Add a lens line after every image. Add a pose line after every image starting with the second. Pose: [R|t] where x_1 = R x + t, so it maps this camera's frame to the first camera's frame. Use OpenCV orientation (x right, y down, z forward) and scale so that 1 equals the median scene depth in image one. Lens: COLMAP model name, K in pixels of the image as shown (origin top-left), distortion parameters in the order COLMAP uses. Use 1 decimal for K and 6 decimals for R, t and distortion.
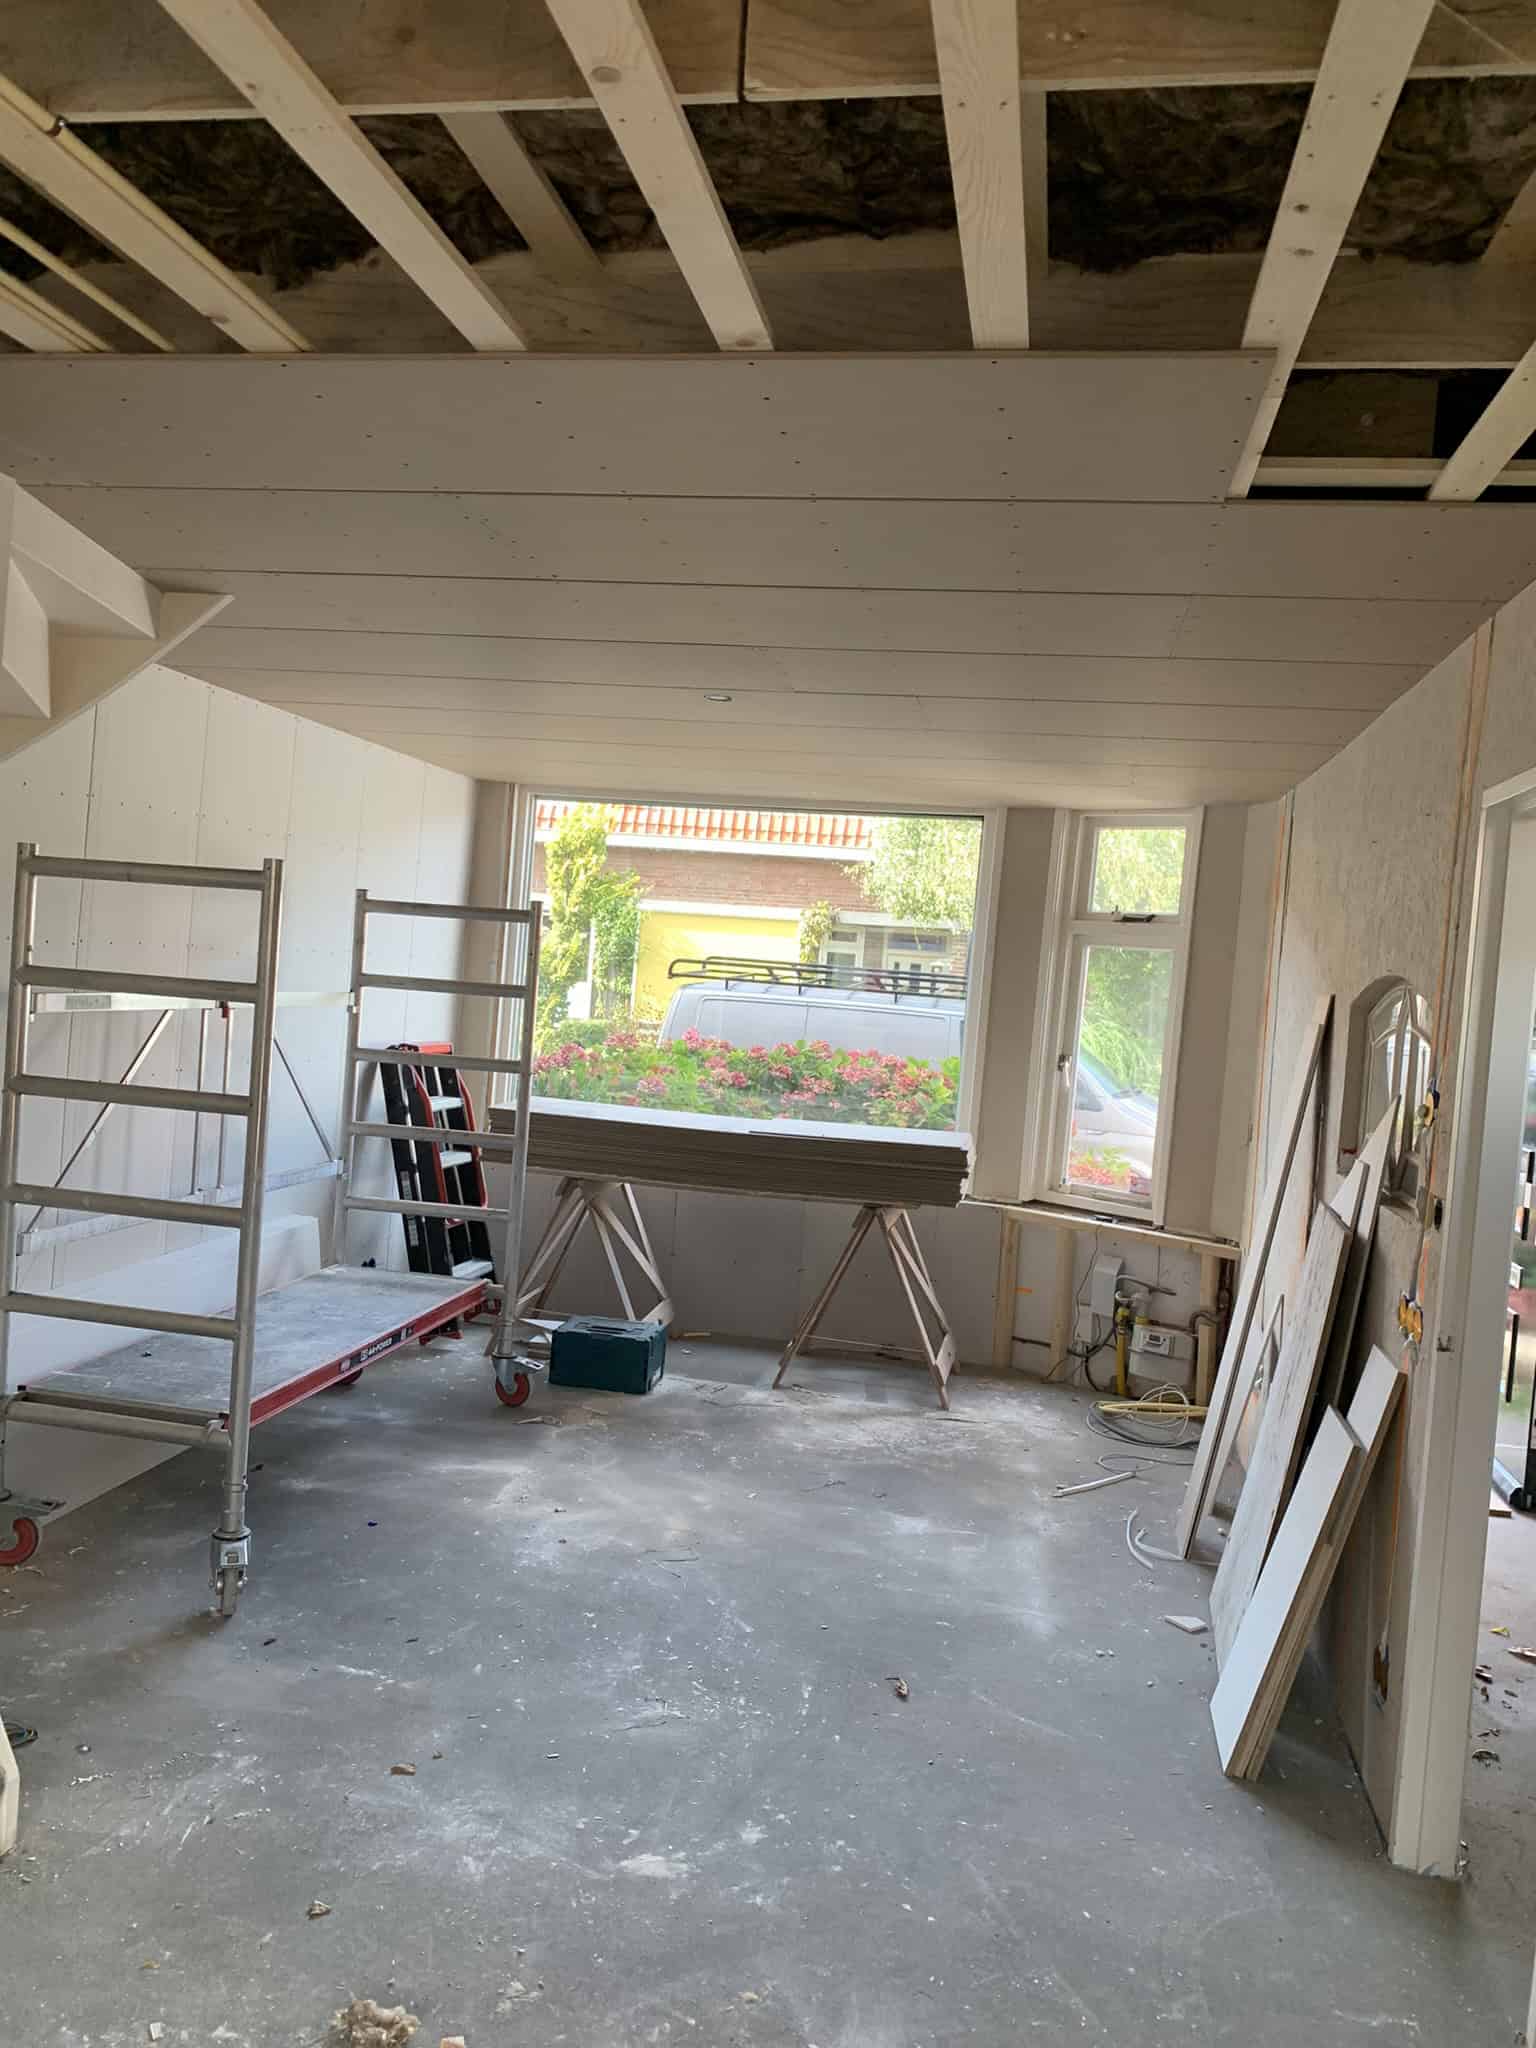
lens RADIAL K [[1557.8, 0, 768.0], [0, 1557.8, 1024.0], [0, 0, 1]] dist [0.008532, 0.004773]
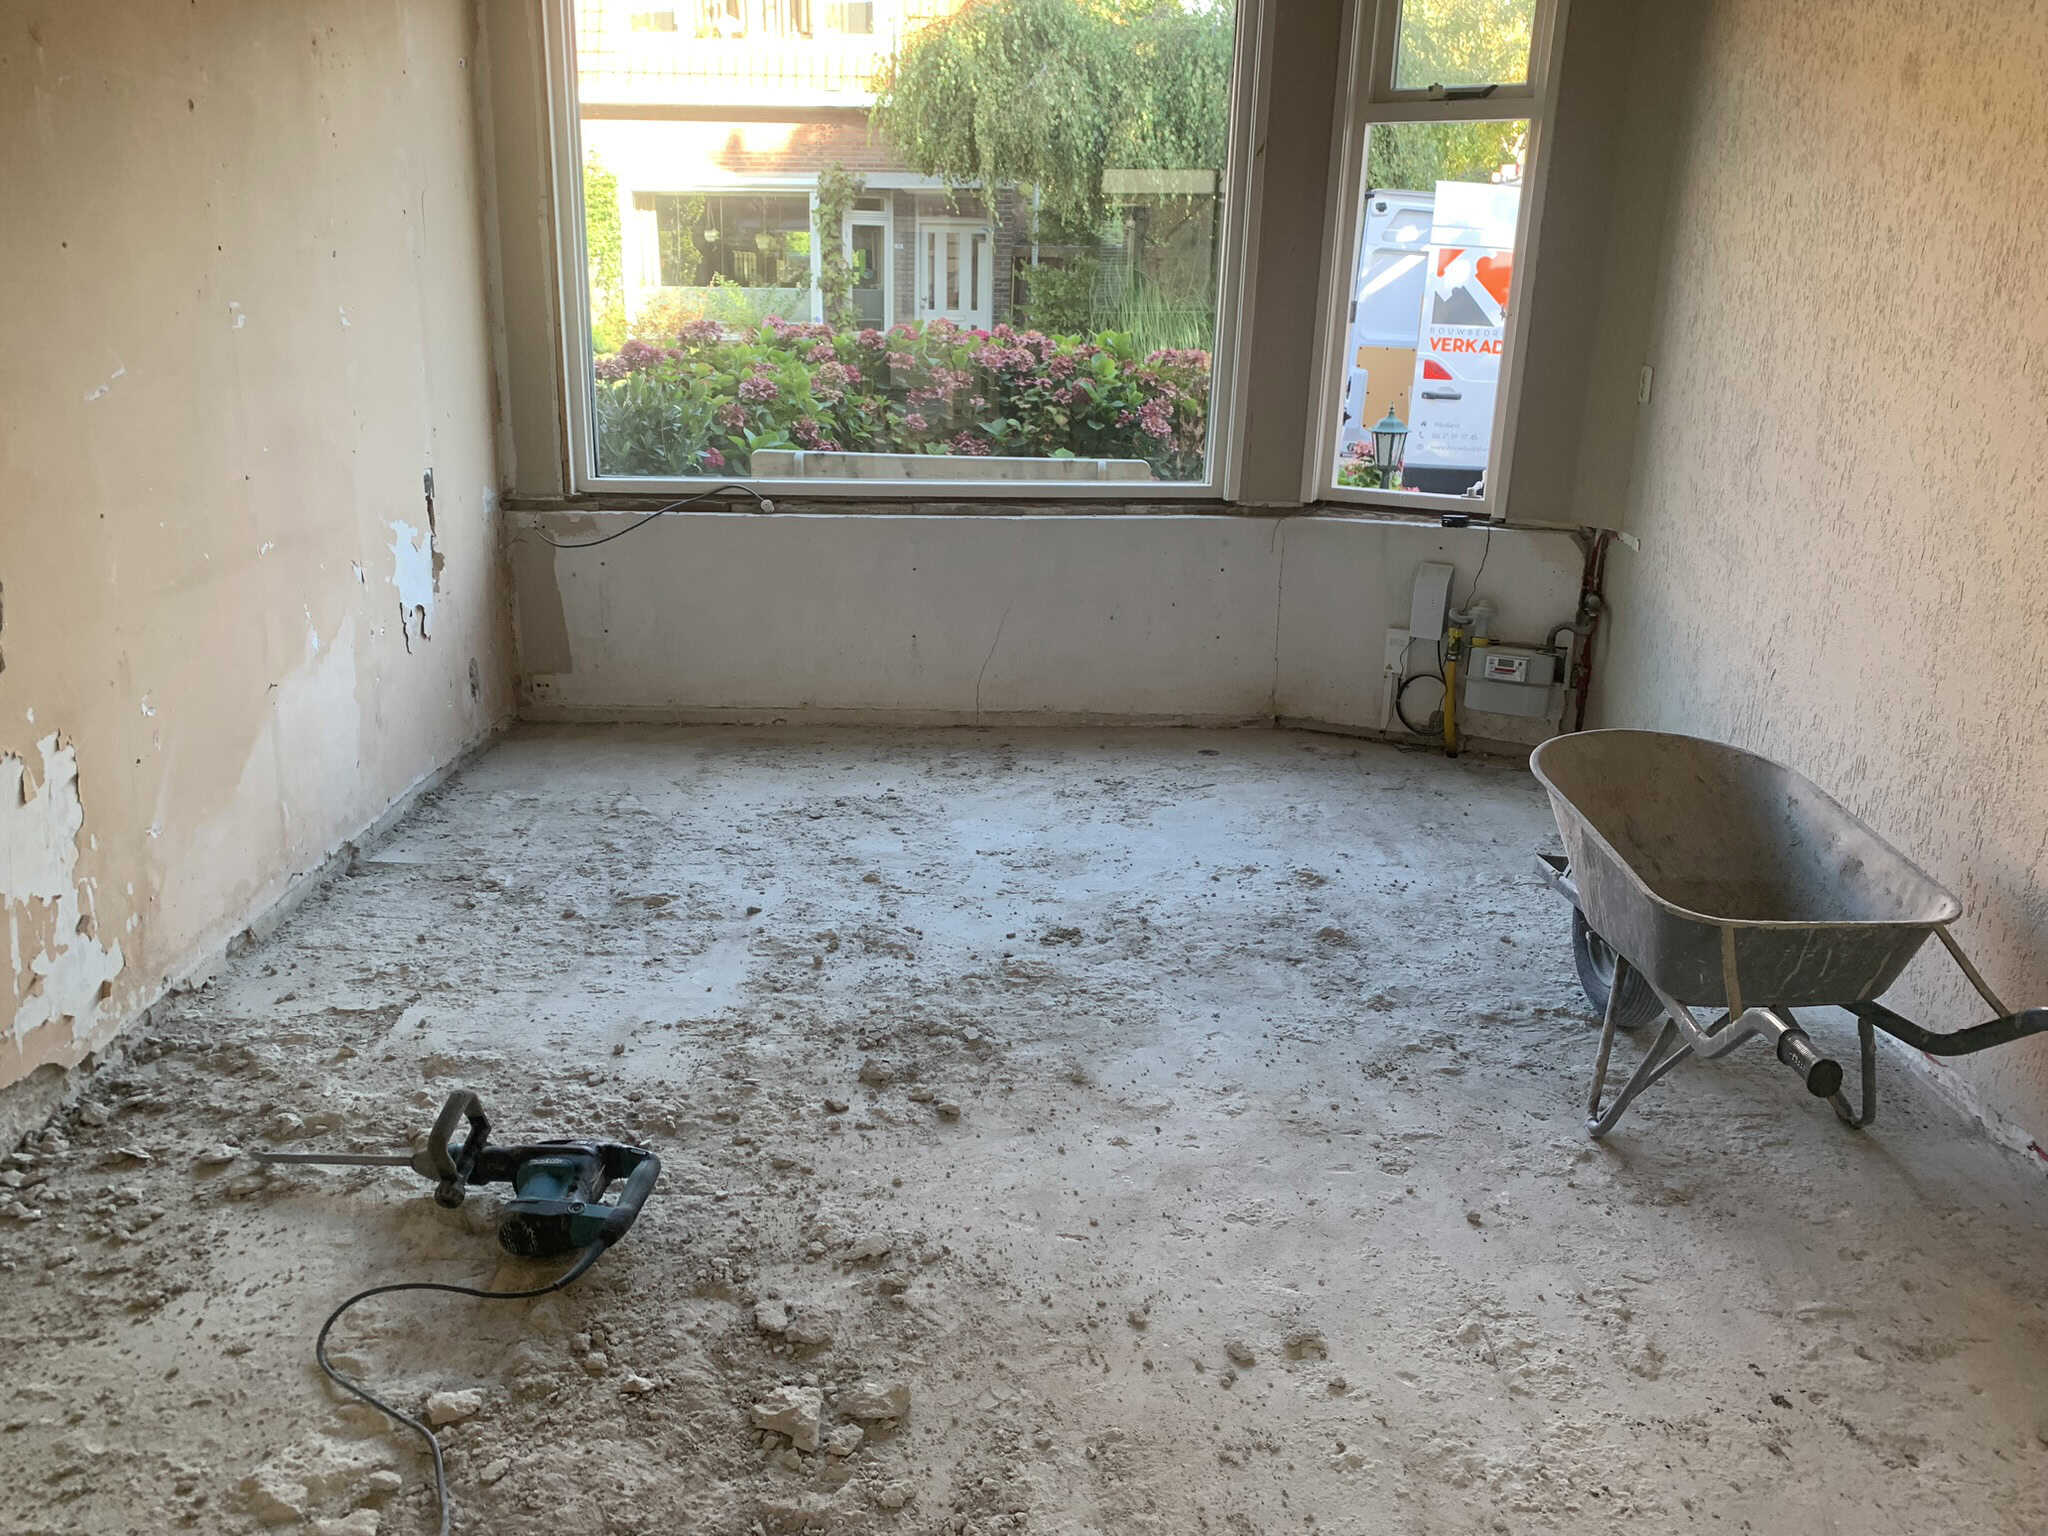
lens RADIAL K [[1547.5, 0, 1073.6], [0, 1547.5, 780.8], [0, 0, 1]] dist [0.028762, 0.006730]
pose [[0.976837, -0.118423, 0.178228, -0.102161], [0.062453, 0.954417, 0.291869, 0.013558], [-0.204668, -0.273978, 0.939706, 0.258567]]
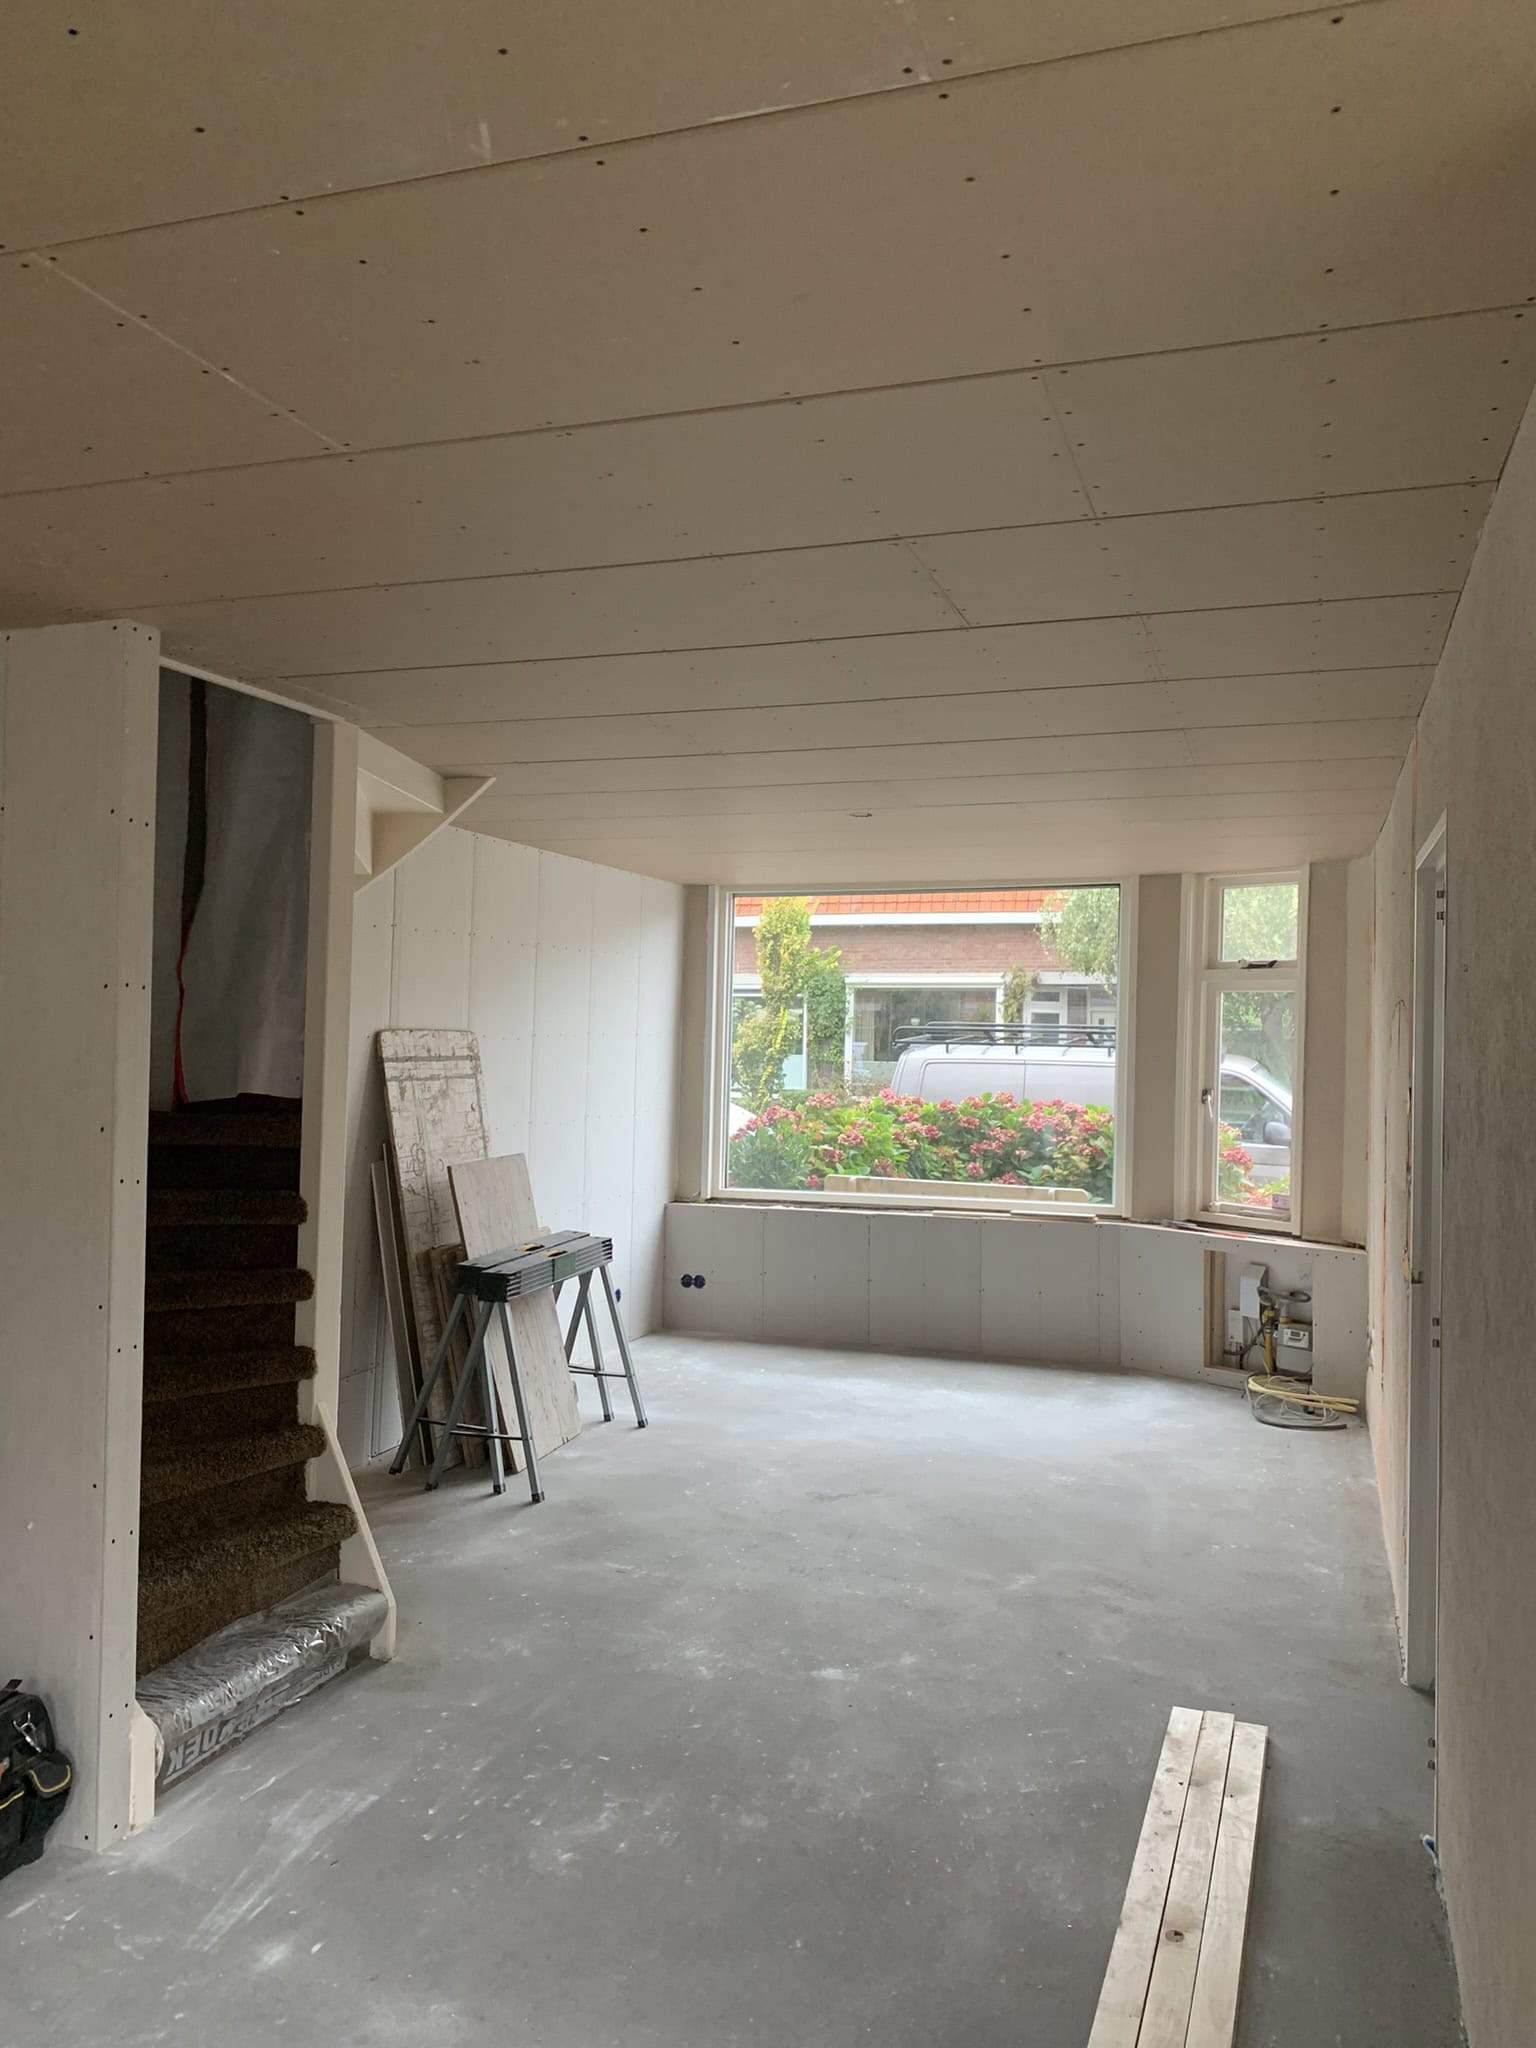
lens RADIAL K [[1557.8, 0, 768.0], [0, 1557.8, 1024.0], [0, 0, 1]] dist [0.008532, 0.004773]
pose [[0.988100, -0.059072, -0.142019, 0.040175], [0.052477, 0.997382, -0.049746, 0.012133], [0.144586, 0.041702, 0.988613, -0.162379]]
